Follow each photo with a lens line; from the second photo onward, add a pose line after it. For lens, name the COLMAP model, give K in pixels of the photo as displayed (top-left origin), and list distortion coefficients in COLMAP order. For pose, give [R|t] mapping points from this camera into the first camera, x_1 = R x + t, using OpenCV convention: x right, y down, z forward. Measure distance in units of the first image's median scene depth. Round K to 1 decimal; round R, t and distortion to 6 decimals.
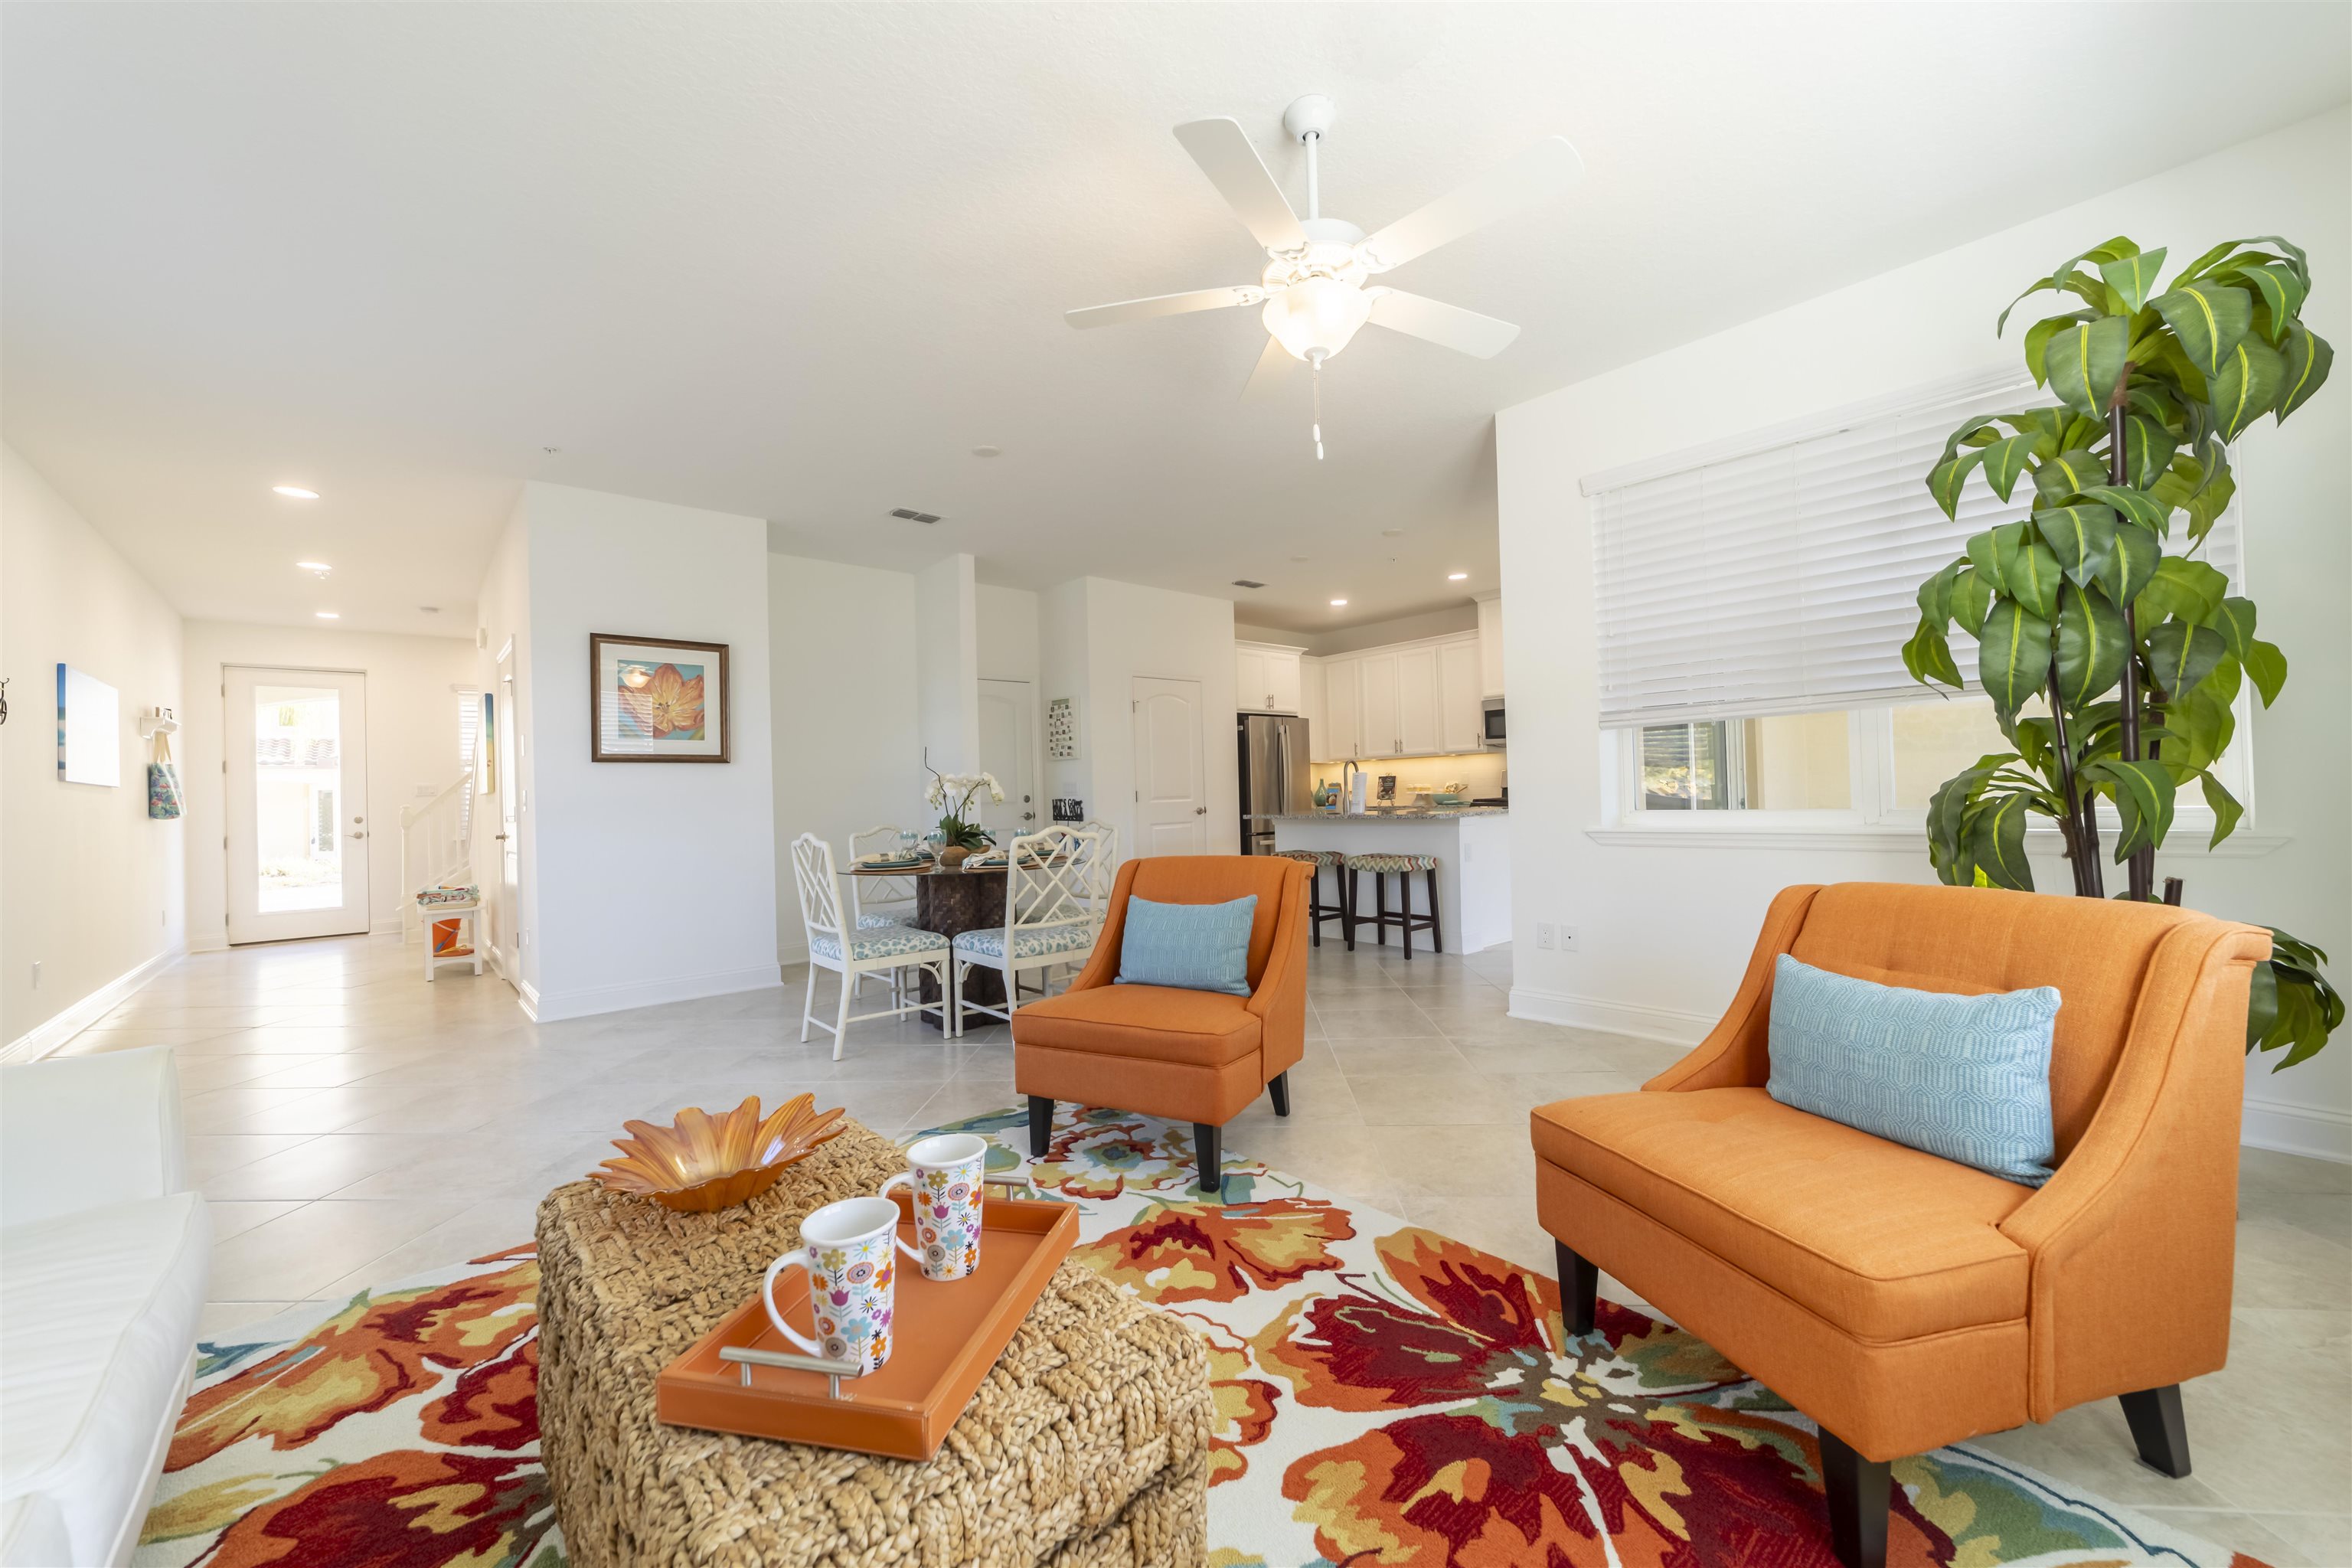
lens RADIAL K [[912.6, 0, 1179.2], [0, 912.6, 789.9], [0, 0, 1]] dist [-0.000830, 0.001268]
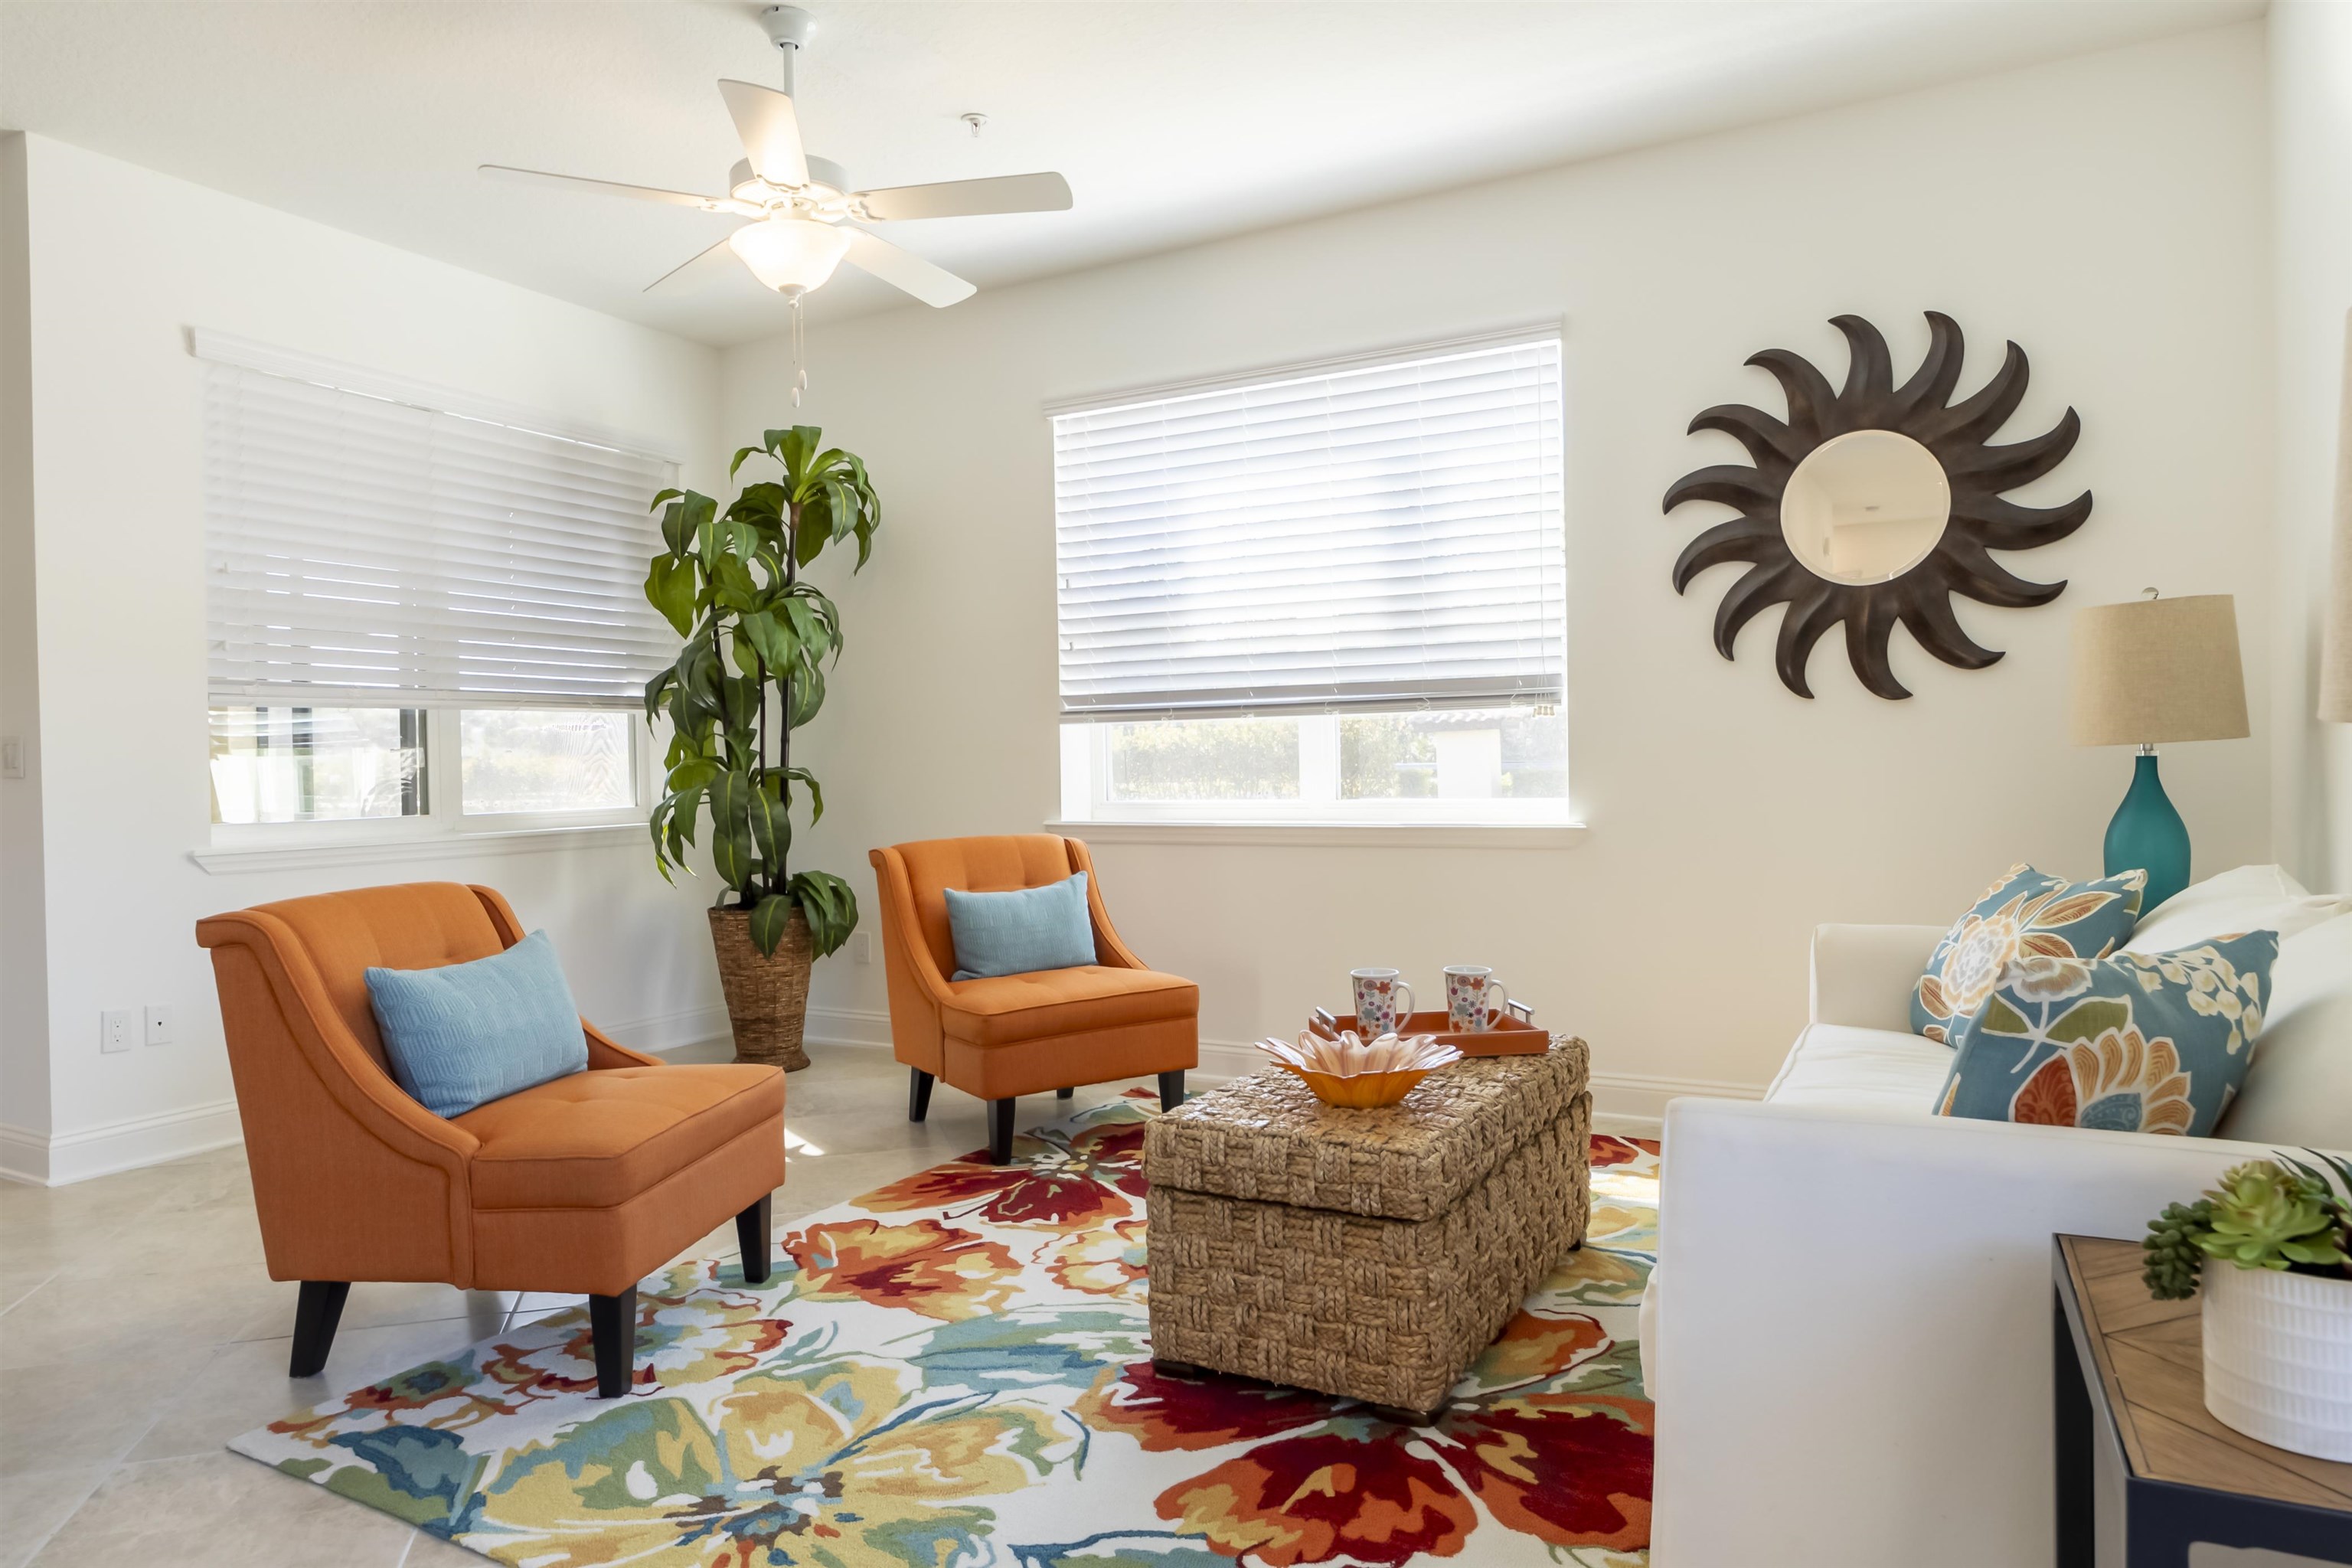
lens RADIAL K [[1492.5, 0, 1175.3], [0, 1492.5, 782.0], [0, 0, 1]] dist [-0.004227, -0.000240]
pose [[-0.348582, 0.028928, 0.936832, -1.693765], [0.019410, 0.999532, -0.023642, 0.066353], [-0.937077, 0.009943, -0.348980, 1.449525]]
